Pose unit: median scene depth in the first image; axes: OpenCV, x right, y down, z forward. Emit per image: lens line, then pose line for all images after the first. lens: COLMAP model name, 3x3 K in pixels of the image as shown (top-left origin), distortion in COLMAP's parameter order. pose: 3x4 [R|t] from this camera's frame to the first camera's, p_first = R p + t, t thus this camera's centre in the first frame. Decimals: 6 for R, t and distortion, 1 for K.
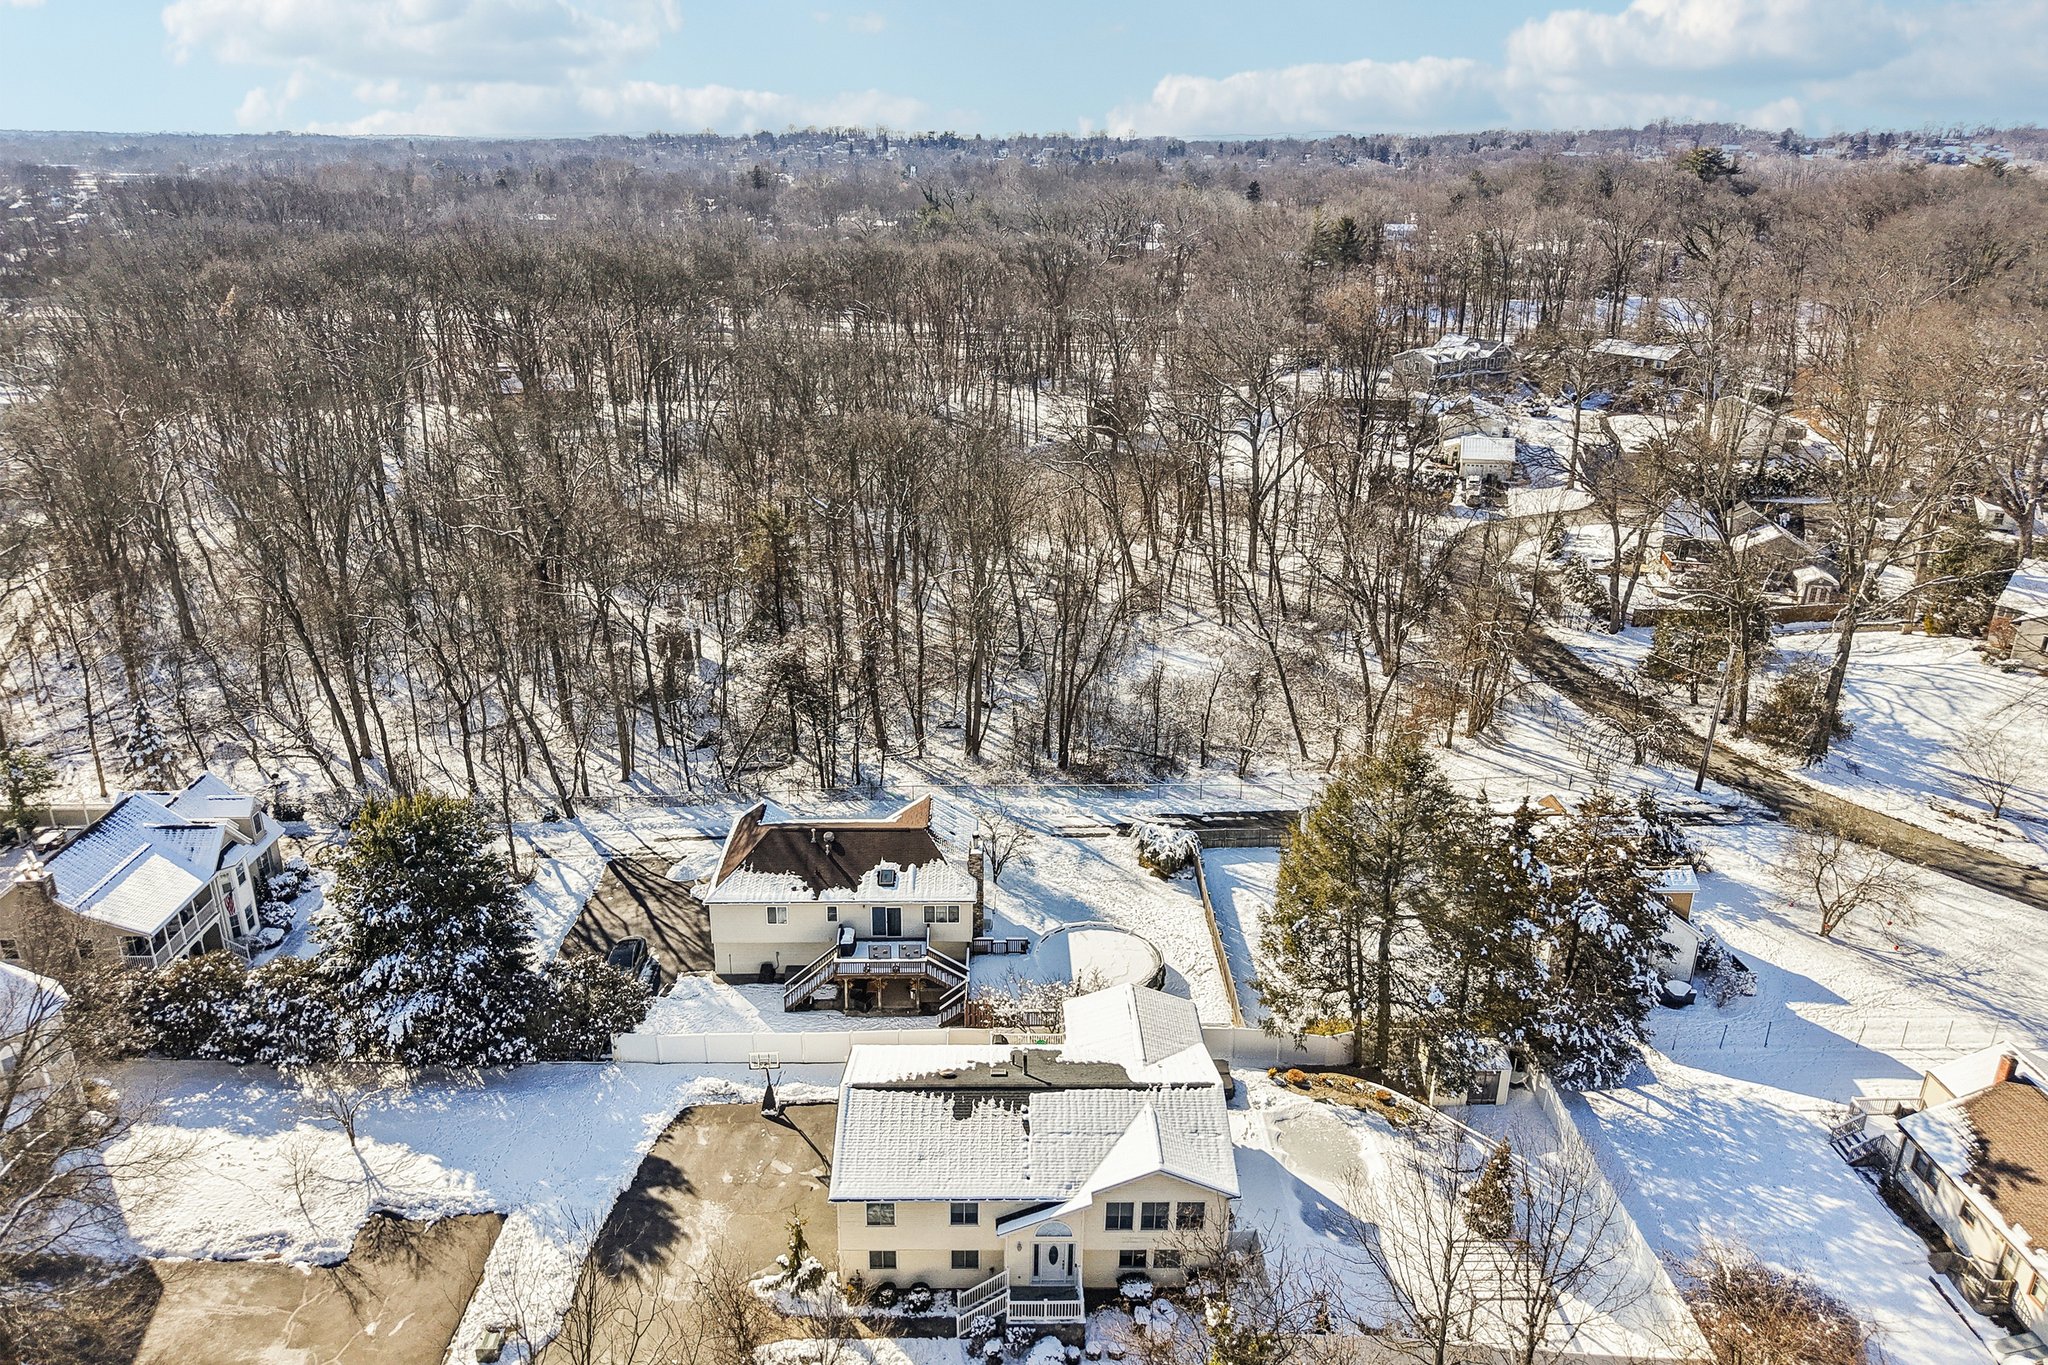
lens RADIAL K [[1401.9, 0, 1028.2], [0, 1401.9, 651.4], [0, 0, 1]] dist [0.001100, -0.004148]
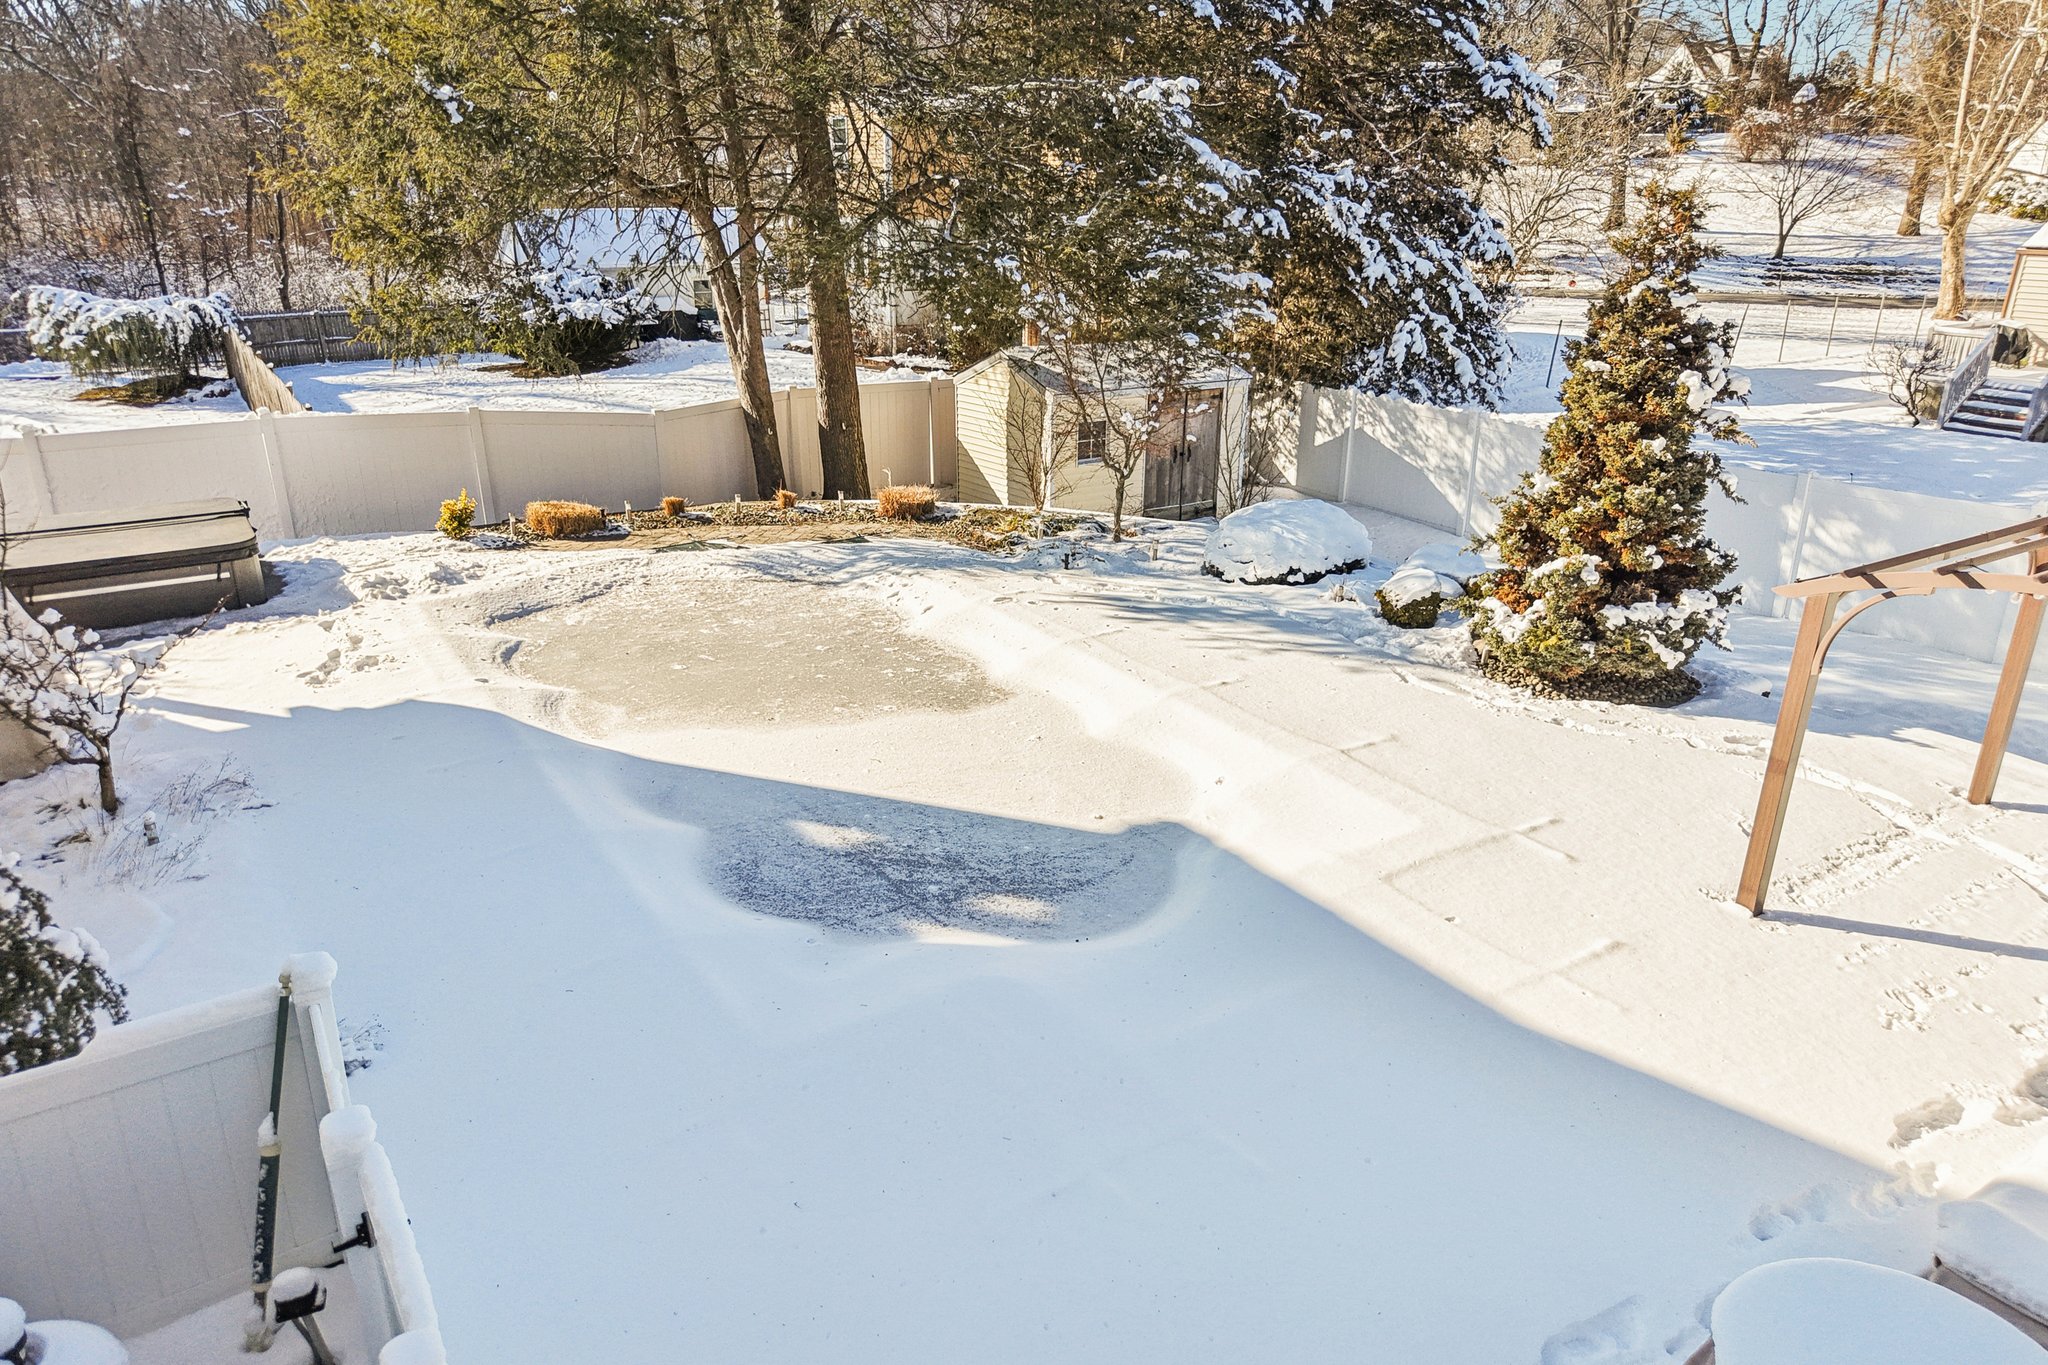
lens RADIAL K [[1401.9, 0, 1028.2], [0, 1401.9, 651.4], [0, 0, 1]] dist [0.001100, -0.004148]
pose [[0.848368, -0.183677, 0.496522, 0.148772], [0.184482, 0.981666, 0.047934, 0.367216], [-0.496223, 0.050934, 0.866700, 0.830800]]
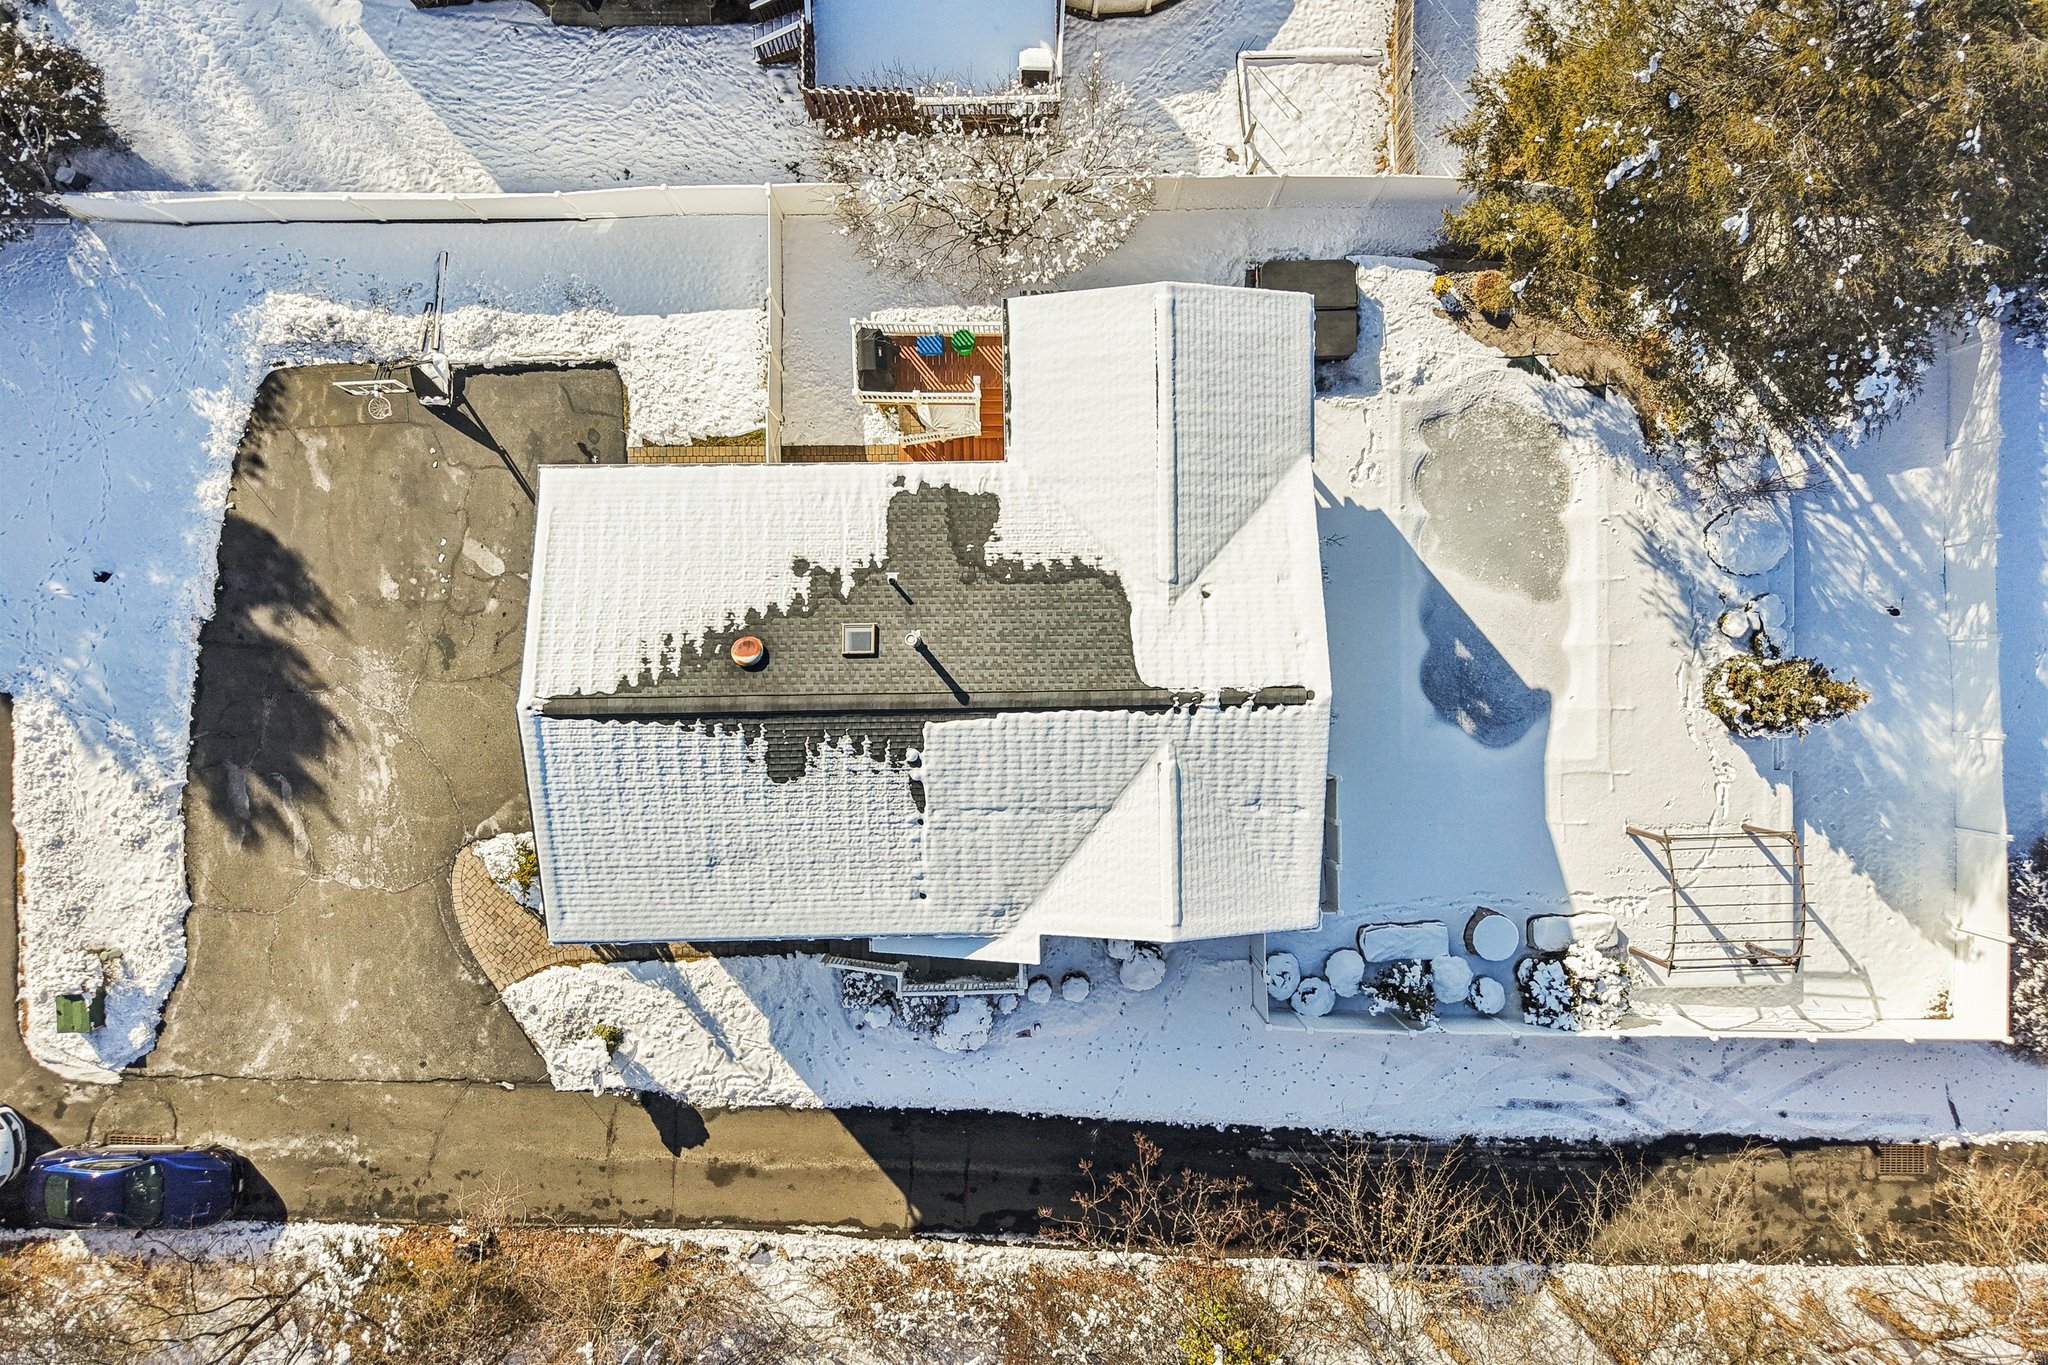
lens RADIAL K [[1425.6, 0, 1043.7], [0, 1425.6, 685.4], [0, 0, 1]] dist [-0.001343, -0.000470]
pose [[0.999915, 0.008344, 0.009978, 0.034090], [-0.012180, 0.331605, 0.943340, -0.136061], [0.004563, -0.943382, 0.331678, 0.782062]]
